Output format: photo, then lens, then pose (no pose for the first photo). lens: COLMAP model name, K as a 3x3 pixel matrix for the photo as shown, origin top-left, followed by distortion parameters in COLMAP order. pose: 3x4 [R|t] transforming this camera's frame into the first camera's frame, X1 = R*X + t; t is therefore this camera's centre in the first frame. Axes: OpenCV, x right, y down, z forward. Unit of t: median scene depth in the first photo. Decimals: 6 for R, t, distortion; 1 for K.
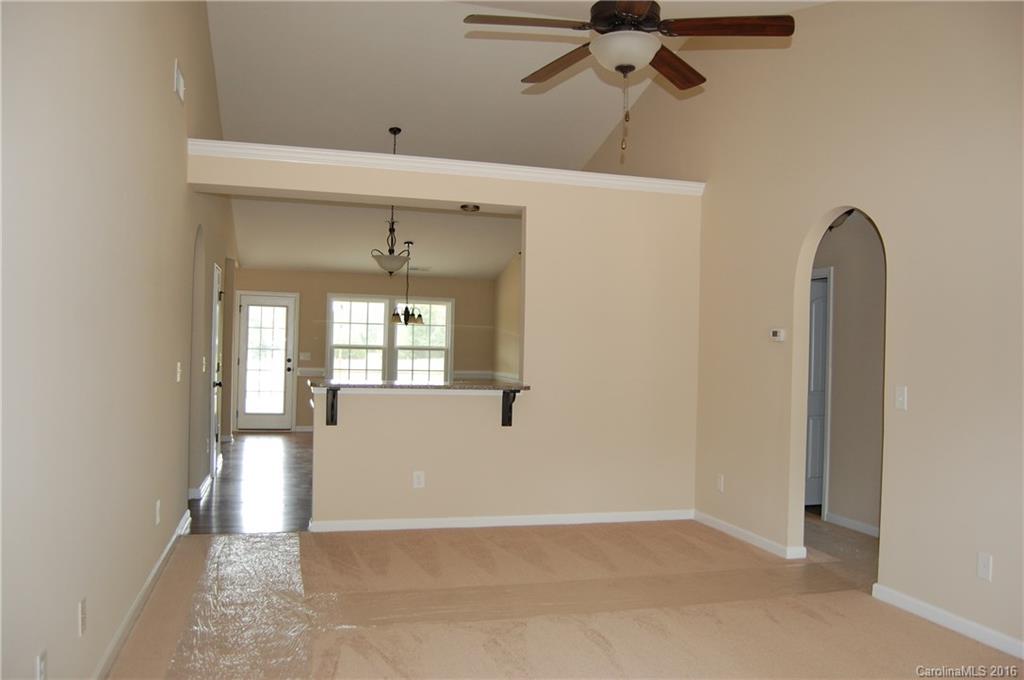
lens RADIAL K [[799.6, 0, 512.0], [0, 799.6, 340.0], [0, 0, 1]] dist [-0.063461, 0.003128]
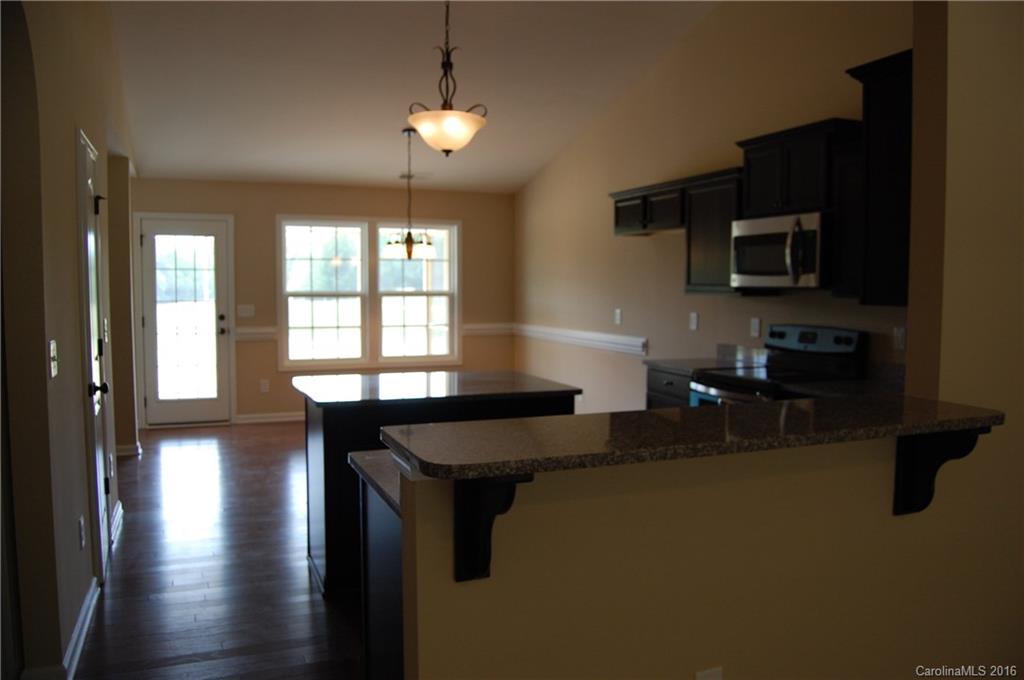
lens RADIAL K [[799.6, 0, 512.0], [0, 799.6, 340.0], [0, 0, 1]] dist [-0.063461, 0.003128]
pose [[0.994281, -0.028405, 0.102946, -0.110474], [0.020226, 0.996618, 0.079643, -0.003190], [-0.104860, -0.077106, 0.991493, 0.324586]]
